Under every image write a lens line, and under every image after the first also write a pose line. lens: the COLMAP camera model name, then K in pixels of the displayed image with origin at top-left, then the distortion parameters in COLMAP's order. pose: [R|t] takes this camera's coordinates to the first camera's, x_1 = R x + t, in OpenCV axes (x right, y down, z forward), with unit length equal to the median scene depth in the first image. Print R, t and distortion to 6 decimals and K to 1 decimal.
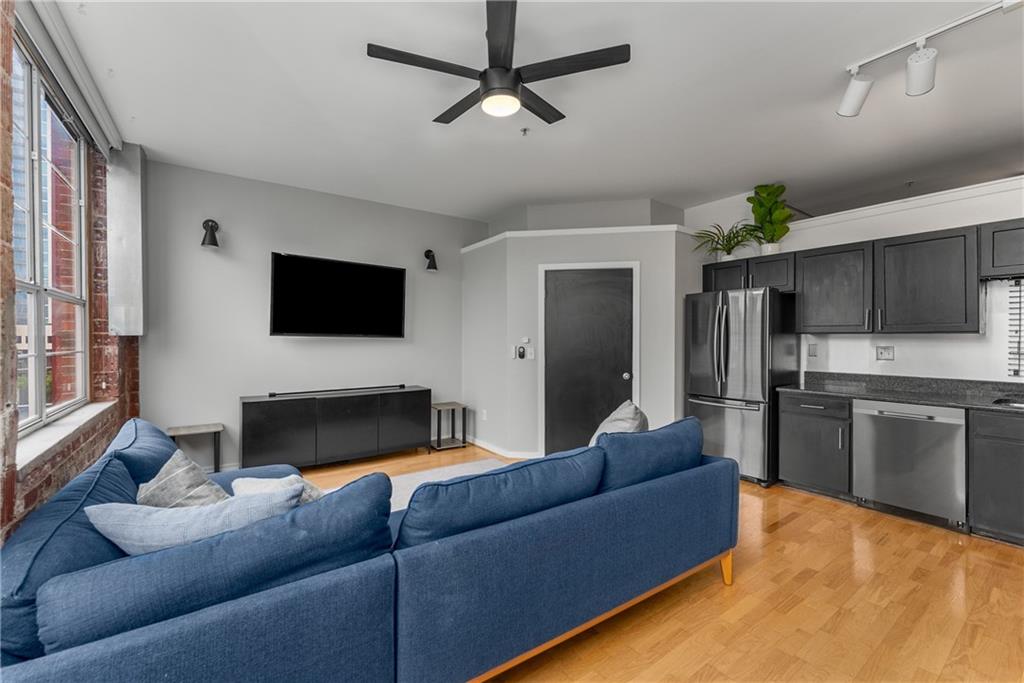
lens RADIAL K [[420.3, 0, 516.3], [0, 420.3, 340.3], [0, 0, 1]] dist [-0.003806, -0.000503]
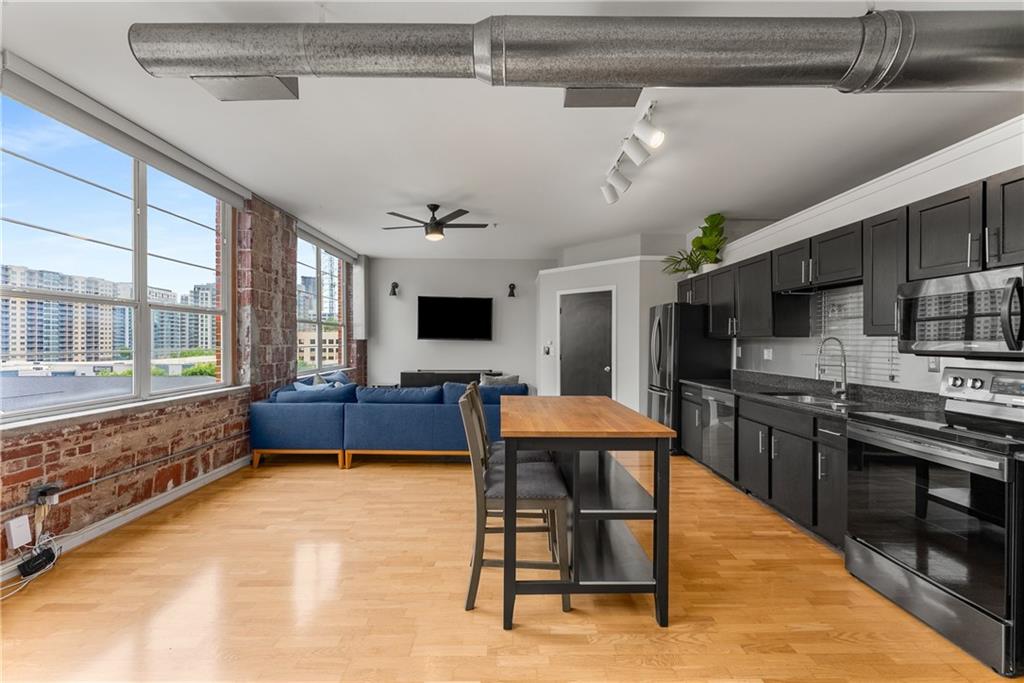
lens RADIAL K [[420.3, 0, 525.2], [0, 420.3, 342.5], [0, 0, 1]] dist [-0.003806, -0.000503]
pose [[0.834208, 0.004192, -0.551435, 0.935027], [-0.006709, 0.999974, -0.002547, 0.005269], [0.551410, 0.005824, 0.834214, -0.350919]]
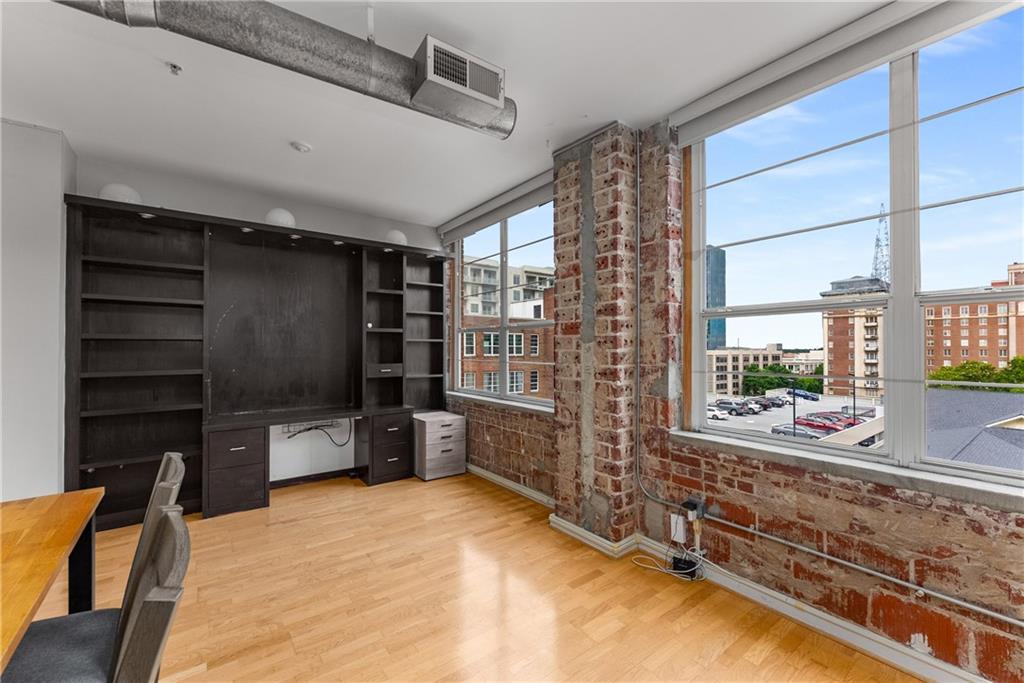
lens RADIAL K [[420.3, 0, 511.2], [0, 420.3, 343.2], [0, 0, 1]] dist [-0.003806, -0.000503]
pose [[-0.999742, -0.004106, -0.022354, 0.282625], [-0.003986, 0.999978, -0.005377, -0.016383], [0.022376, -0.005286, -0.999736, 0.434940]]
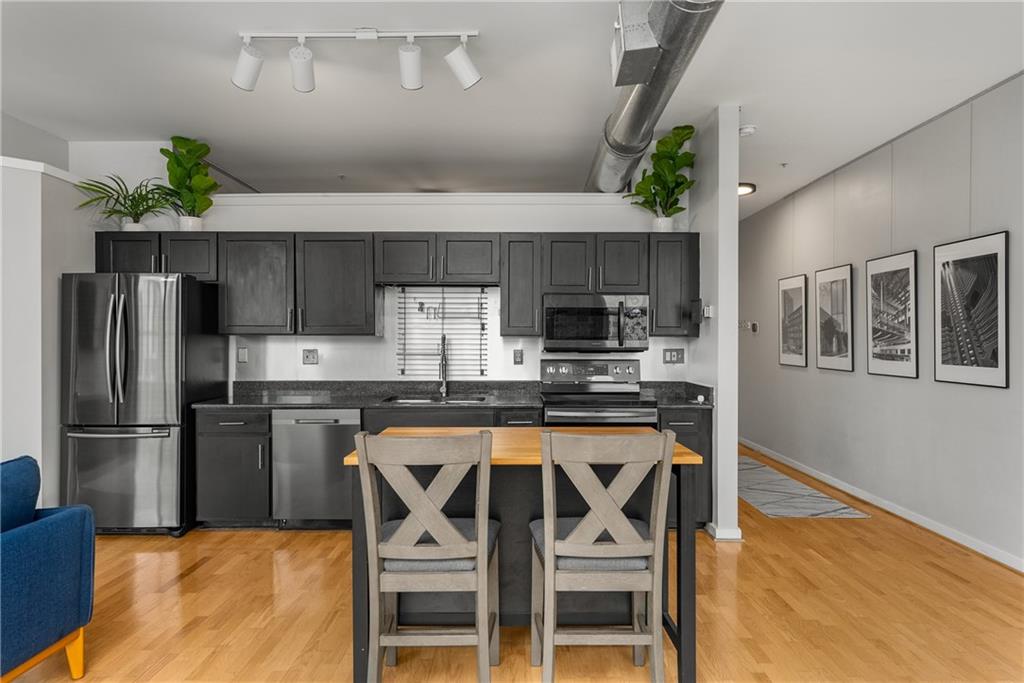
lens RADIAL K [[613.6, 0, 503.5], [0, 613.6, 343.0], [0, 0, 1]] dist [0.006430, 0.001583]
pose [[0.598478, -0.005685, 0.801119, 0.053998], [0.005915, 0.999979, 0.002677, -0.000208], [-0.801117, 0.003136, 0.598499, -0.141898]]
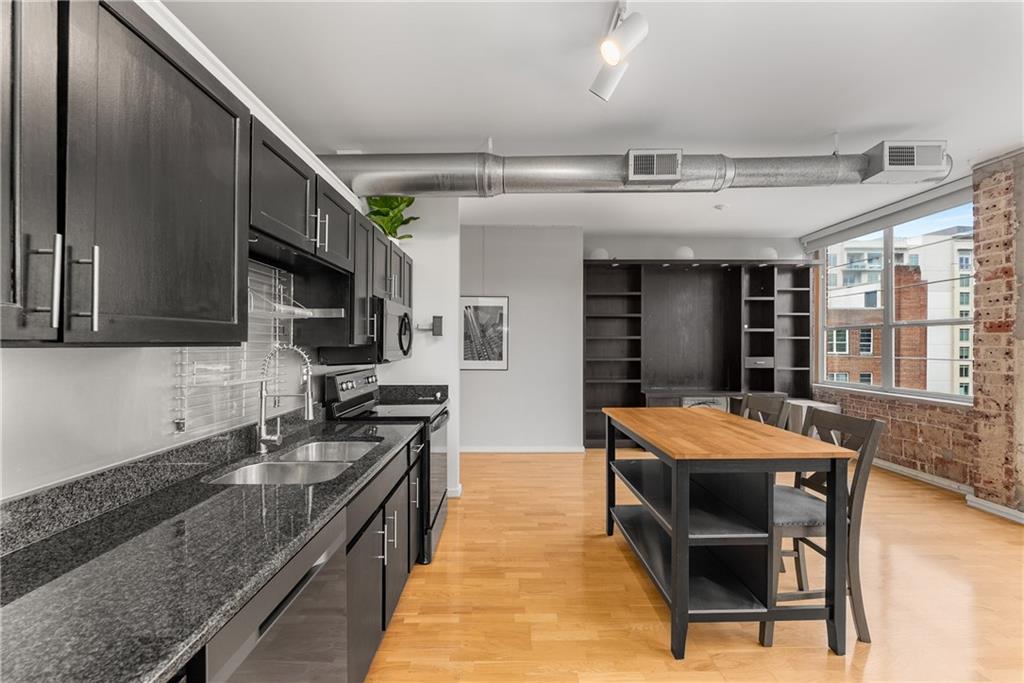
lens RADIAL K [[420.3, 0, 500.6], [0, 420.3, 344.8], [0, 0, 1]] dist [-0.003806, -0.000503]
pose [[-0.812219, -0.004857, 0.583333, 0.490266], [-0.000784, 0.999974, 0.007235, -0.016896], [-0.583353, 0.005419, -0.812201, 0.957829]]
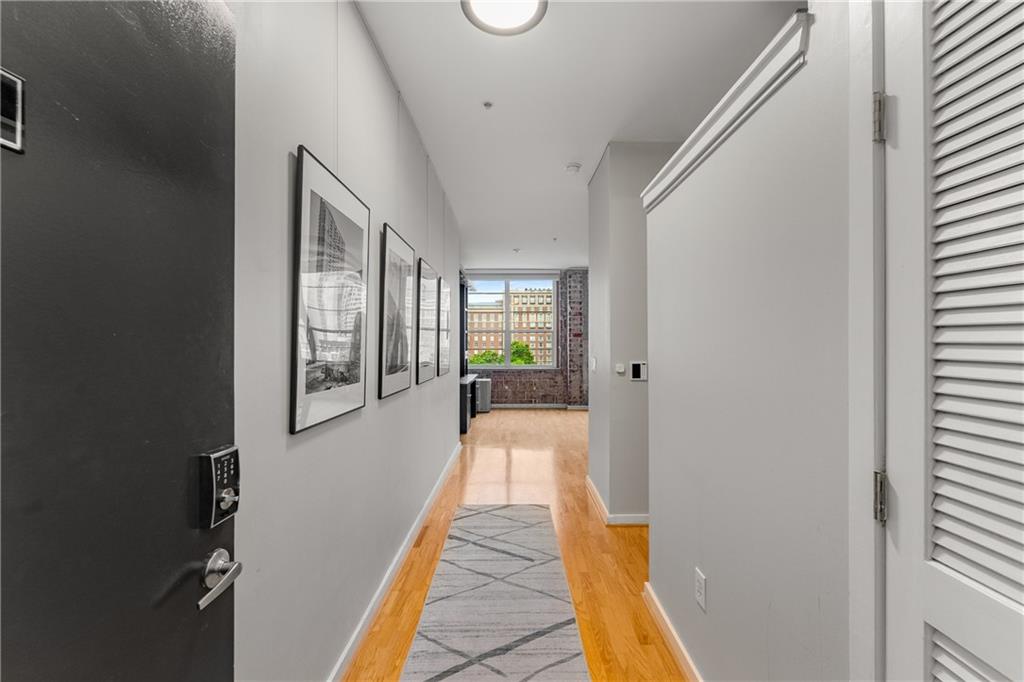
lens RADIAL K [[420.3, 0, 506.2], [0, 420.3, 342.4], [0, 0, 1]] dist [-0.003806, -0.000503]
pose [[-0.594942, 0.001181, -0.803768, 2.191935], [-0.001158, 0.999997, 0.002327, -0.015075], [0.803768, 0.002315, -0.594939, 0.654429]]
